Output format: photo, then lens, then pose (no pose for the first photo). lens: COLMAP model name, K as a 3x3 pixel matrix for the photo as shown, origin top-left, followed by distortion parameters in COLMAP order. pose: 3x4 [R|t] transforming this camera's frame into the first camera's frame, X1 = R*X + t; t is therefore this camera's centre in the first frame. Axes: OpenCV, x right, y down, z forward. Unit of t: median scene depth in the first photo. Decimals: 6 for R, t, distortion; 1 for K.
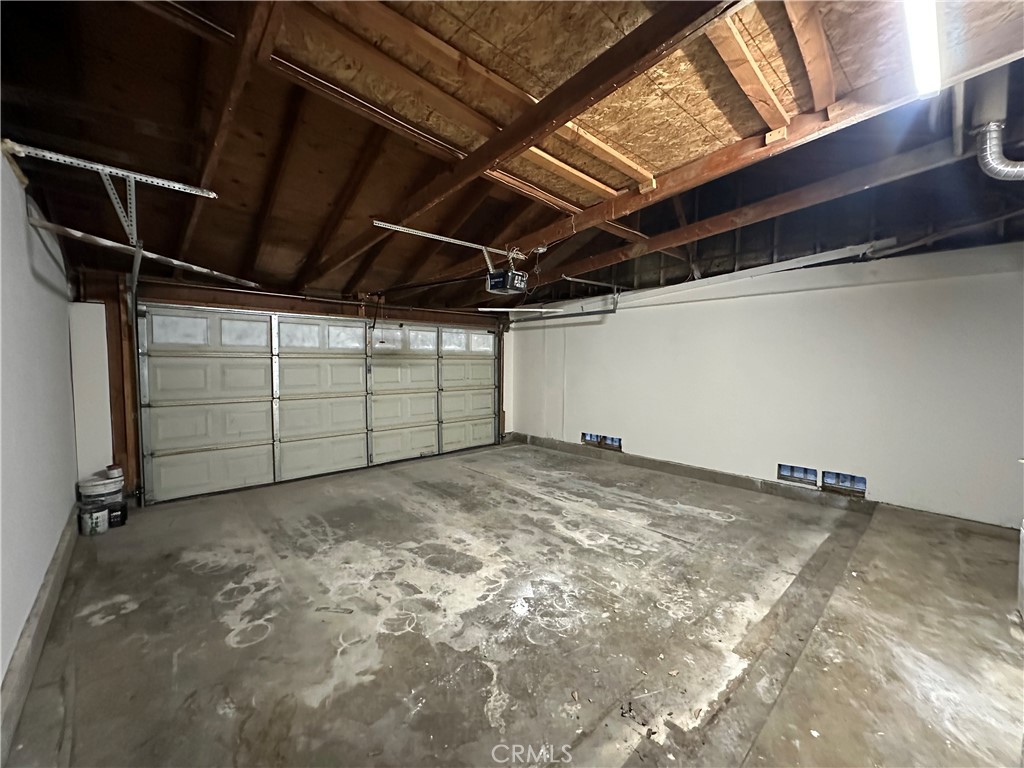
lens RADIAL K [[408.4, 0, 512.0], [0, 408.4, 384.0], [0, 0, 1]] dist [-0.002843, -0.000024]
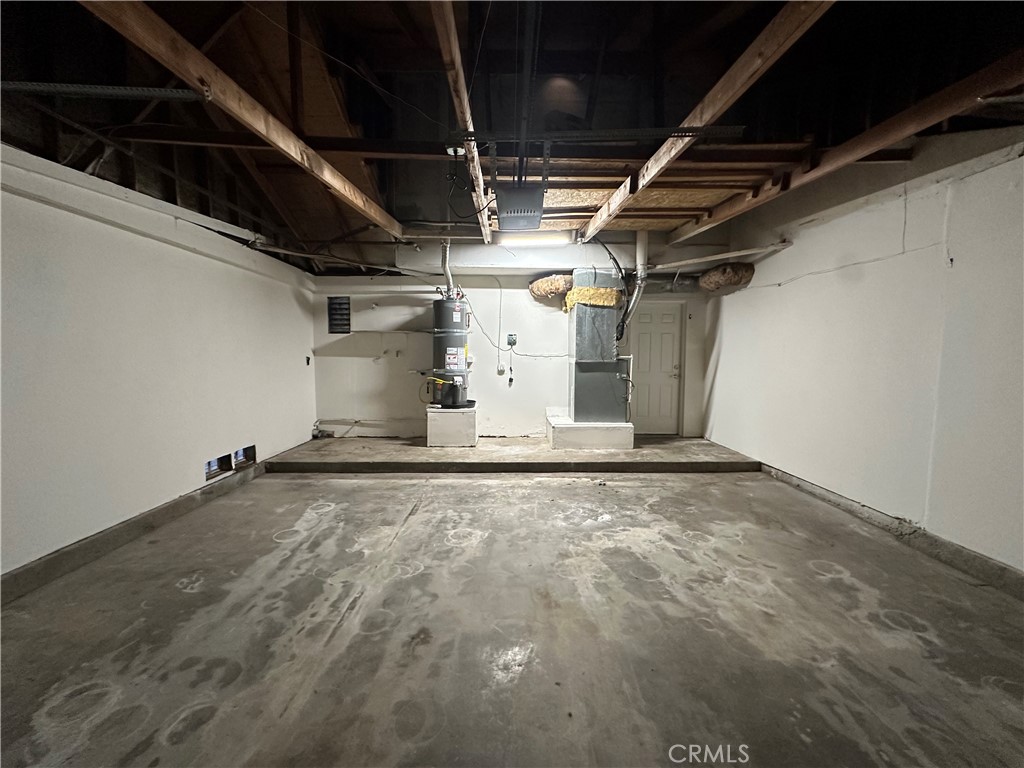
lens RADIAL K [[408.4, 0, 512.0], [0, 408.4, 384.0], [0, 0, 1]] dist [-0.002843, -0.000024]
pose [[-0.745313, -0.058518, 0.664141, -0.499203], [0.028077, 0.992502, 0.118959, -0.061611], [-0.666123, 0.107309, -0.738082, 1.706921]]
